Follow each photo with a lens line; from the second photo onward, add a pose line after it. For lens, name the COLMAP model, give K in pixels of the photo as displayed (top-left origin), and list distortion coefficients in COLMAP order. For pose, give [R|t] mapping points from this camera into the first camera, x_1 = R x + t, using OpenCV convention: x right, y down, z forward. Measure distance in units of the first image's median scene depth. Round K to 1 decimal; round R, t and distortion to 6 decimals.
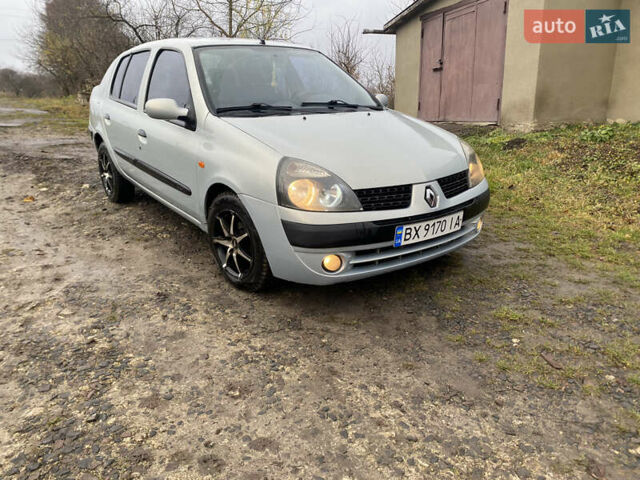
lens RADIAL K [[479.4, 0, 320.0], [0, 479.4, 240.0], [0, 0, 1]] dist [0.018812, -0.008807]
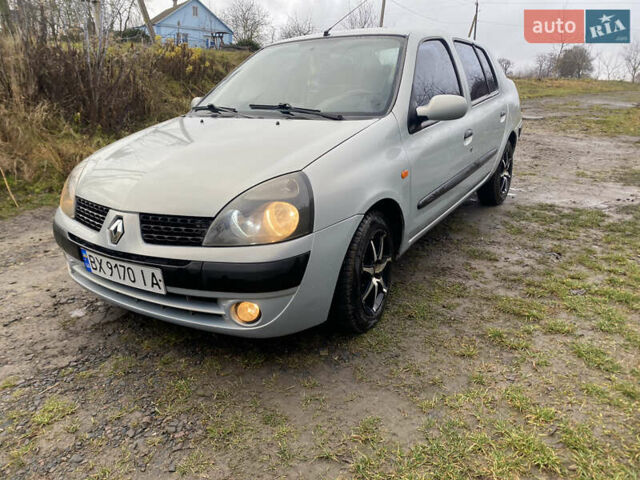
lens RADIAL K [[478.9, 0, 312.1], [0, 478.9, 234.2], [0, 0, 1]] dist [0.016570, -0.005640]
pose [[0.350015, 0.277560, -0.894678, 0.906453], [-0.273096, 0.943840, 0.185971, -0.274930], [0.896051, 0.179240, 0.406159, 0.845831]]
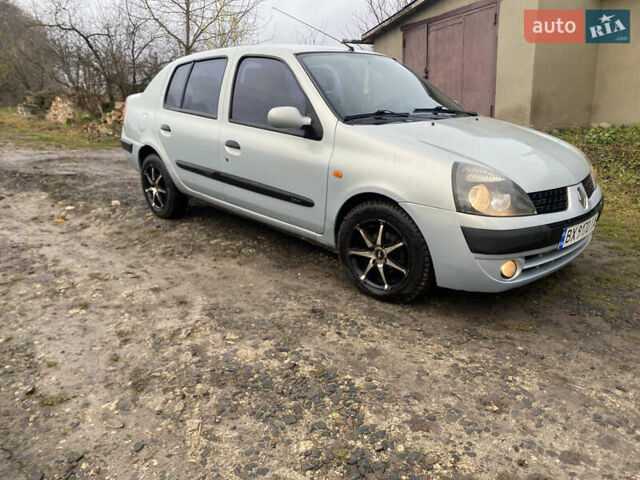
lens RADIAL K [[479.4, 0, 320.0], [0, 479.4, 240.0], [0, 0, 1]] dist [0.018812, -0.008807]
pose [[0.991859, -0.044902, 0.119159, -0.387659], [0.047170, 0.998754, -0.016279, -0.010631], [-0.118280, 0.021767, 0.992742, 0.049240]]
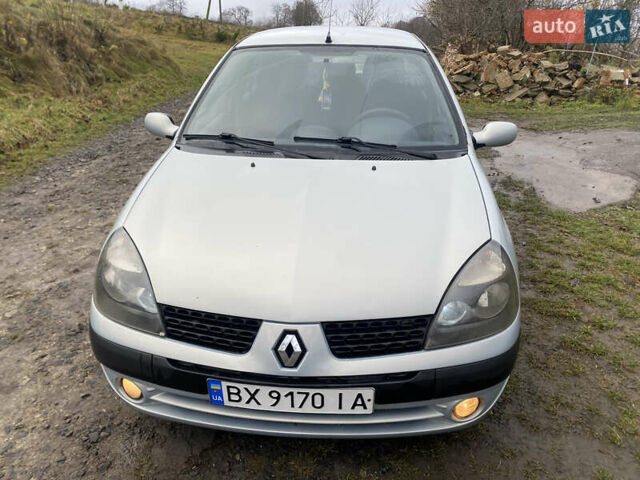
lens RADIAL K [[479.4, 0, 320.0], [0, 479.4, 240.0], [0, 0, 1]] dist [0.018812, -0.008807]
pose [[0.756744, 0.270461, -0.595137, 0.498134], [-0.216219, 0.962714, 0.162575, -0.281251], [0.616917, 0.005653, 0.787008, 0.490355]]
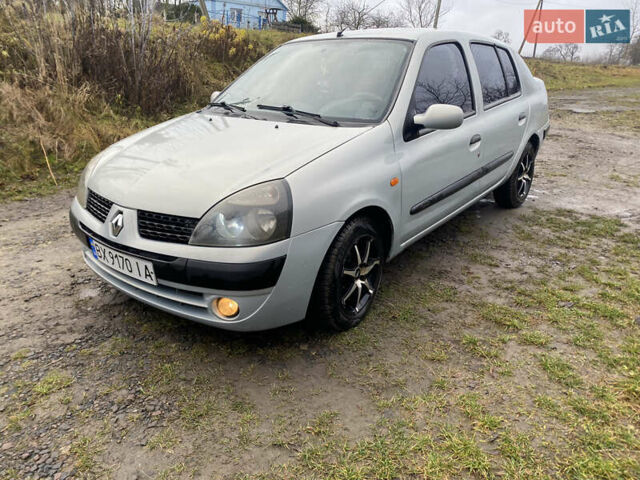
lens RADIAL K [[479.4, 0, 320.0], [0, 479.4, 240.0], [0, 0, 1]] dist [0.018812, -0.008807]
pose [[0.268187, 0.336821, -0.902567, 0.963202], [-0.307566, 0.917794, 0.251113, -0.338225], [0.912951, 0.210254, 0.349735, 0.904020]]
